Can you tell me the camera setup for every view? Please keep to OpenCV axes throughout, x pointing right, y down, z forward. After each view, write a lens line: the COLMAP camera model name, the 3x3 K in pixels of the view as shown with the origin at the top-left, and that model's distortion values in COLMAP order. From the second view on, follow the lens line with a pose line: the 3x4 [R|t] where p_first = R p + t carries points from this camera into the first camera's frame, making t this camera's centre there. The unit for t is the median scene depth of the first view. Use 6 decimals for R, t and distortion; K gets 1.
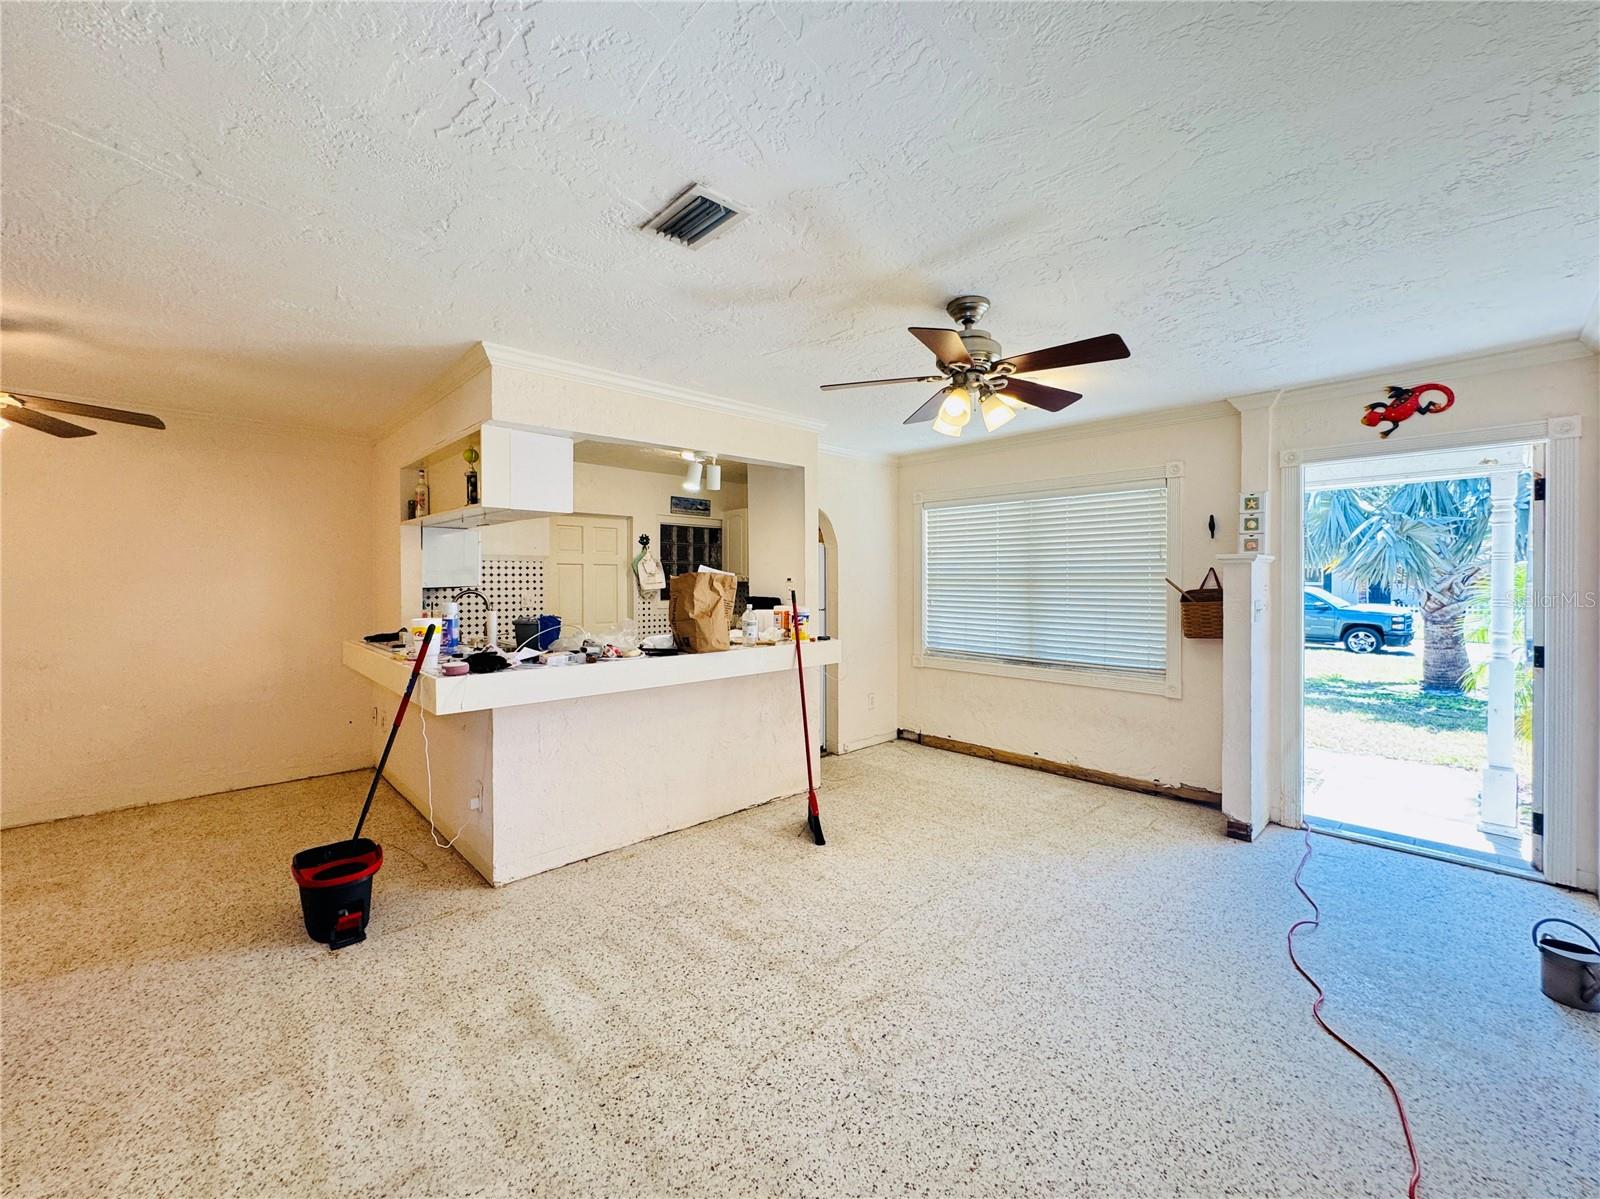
lens RADIAL K [[643.6, 0, 798.8], [0, 643.6, 585.0], [0, 0, 1]] dist [-0.001264, 0.000052]
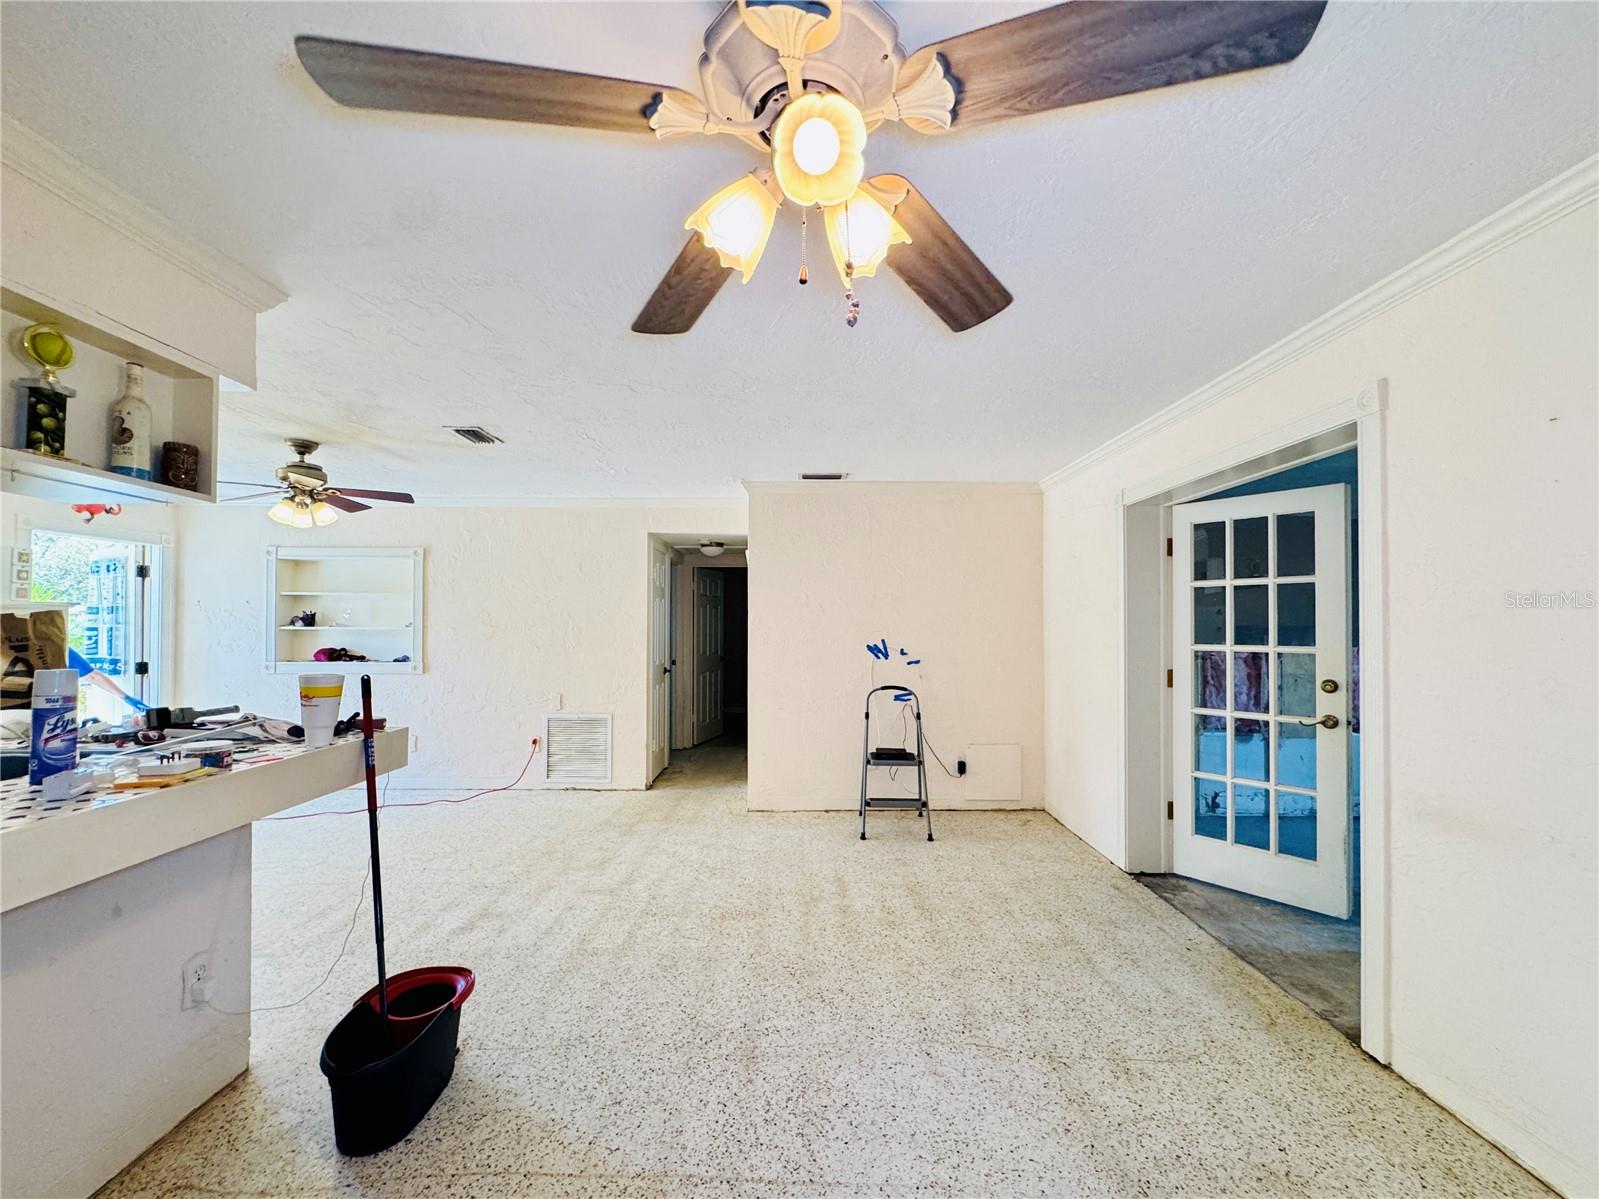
lens RADIAL K [[654.2, 0, 805.7], [0, 654.2, 618.0], [0, 0, 1]] dist [-0.000209, -0.000328]
pose [[-0.736632, 0.006501, 0.676263, -1.610202], [0.005272, 0.999979, -0.003870, -0.006914], [-0.676273, 0.000714, -0.736650, 1.287564]]
